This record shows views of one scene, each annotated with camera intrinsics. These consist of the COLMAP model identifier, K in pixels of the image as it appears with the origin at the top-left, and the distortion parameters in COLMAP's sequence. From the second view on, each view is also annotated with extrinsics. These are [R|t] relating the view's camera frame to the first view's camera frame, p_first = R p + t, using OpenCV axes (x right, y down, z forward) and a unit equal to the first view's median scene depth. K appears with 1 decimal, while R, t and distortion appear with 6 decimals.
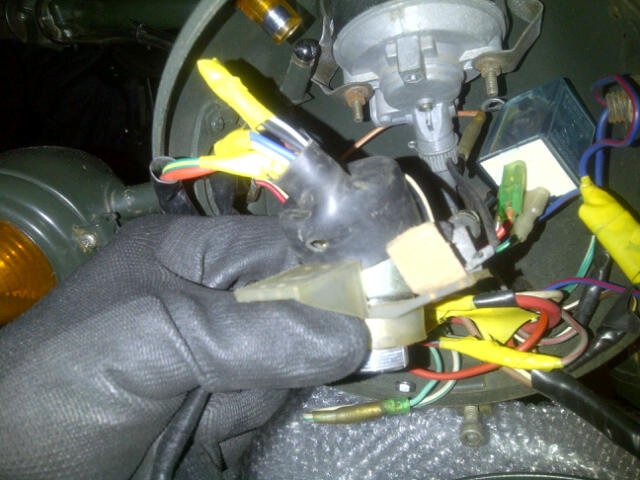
lens RADIAL K [[611.3, 0, 320.7], [0, 611.3, 239.8], [0, 0, 1]] dist [-0.019900, 0.000000]
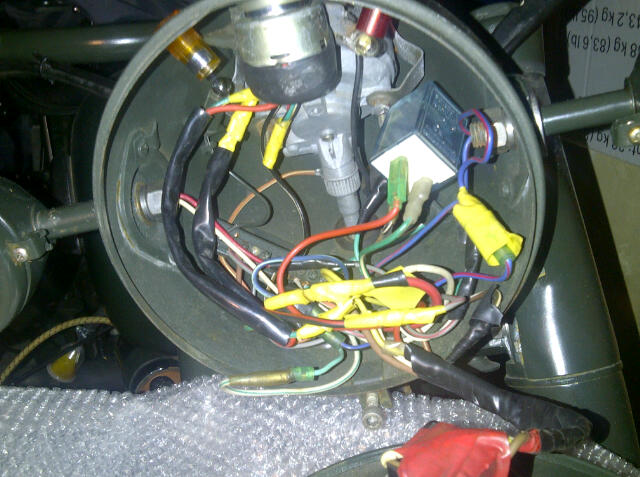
lens RADIAL K [[726.4, 0, 319.5], [0, 726.4, 238.7], [0, 0, 1]] dist [0.014058, 0.000000]
pose [[0.992077, -0.010246, 0.125215, -0.015073], [0.022806, 0.994797, -0.099292, 0.108129], [-0.123547, 0.101361, 0.987148, -0.324529]]
